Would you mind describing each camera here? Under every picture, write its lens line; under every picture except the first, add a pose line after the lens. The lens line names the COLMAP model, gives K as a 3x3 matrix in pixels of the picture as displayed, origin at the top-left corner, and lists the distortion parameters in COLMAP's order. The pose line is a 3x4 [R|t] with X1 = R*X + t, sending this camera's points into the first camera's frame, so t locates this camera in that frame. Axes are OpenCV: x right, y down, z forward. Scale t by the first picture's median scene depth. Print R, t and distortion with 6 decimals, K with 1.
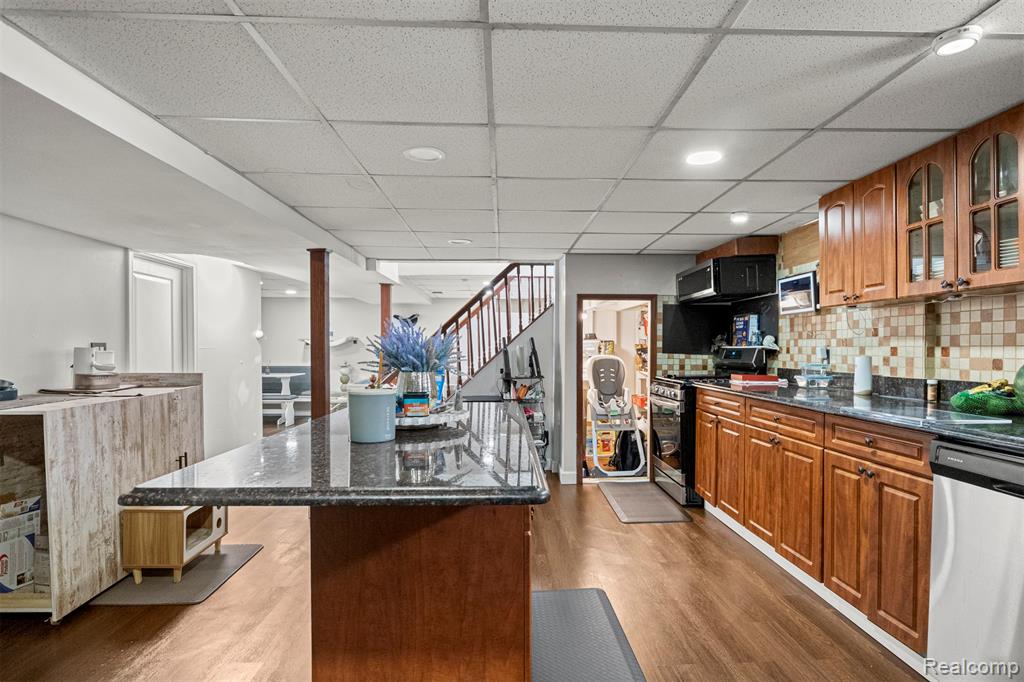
lens RADIAL K [[529.4, 0, 514.6], [0, 529.4, 353.7], [0, 0, 1]] dist [-0.003271, -0.000233]
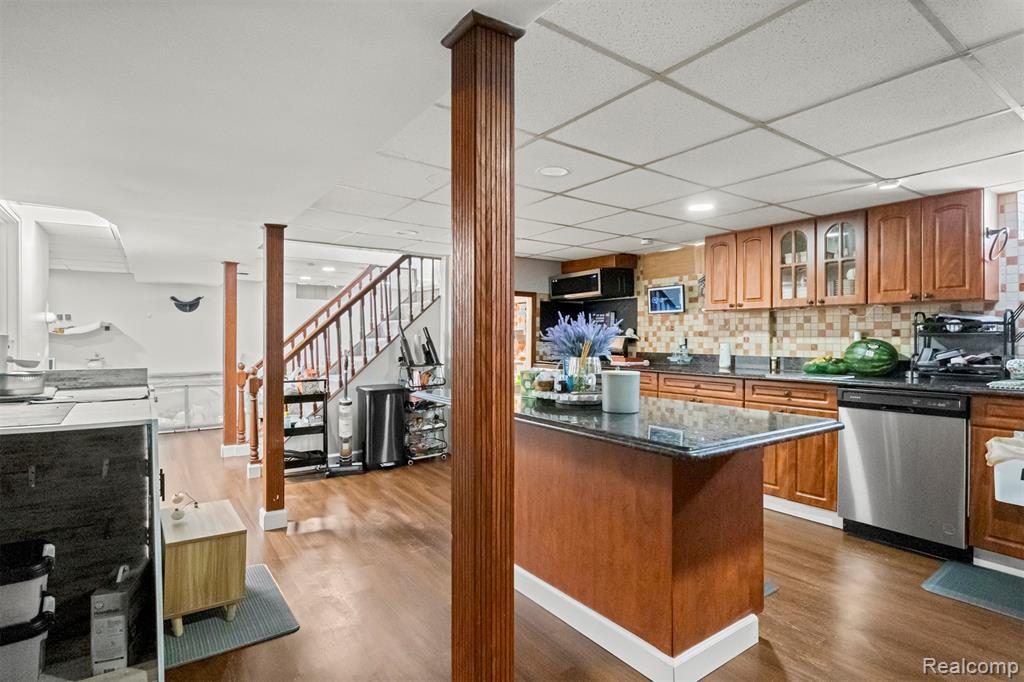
lens RADIAL K [[519.4, 0, 514.3], [0, 519.4, 337.4], [0, 0, 1]] dist [-0.002474, -0.000166]
pose [[0.833544, 0.002067, 0.552449, -0.708238], [0.003444, 0.999954, -0.008937, -0.000075], [-0.552442, 0.009352, 0.833499, 0.075683]]
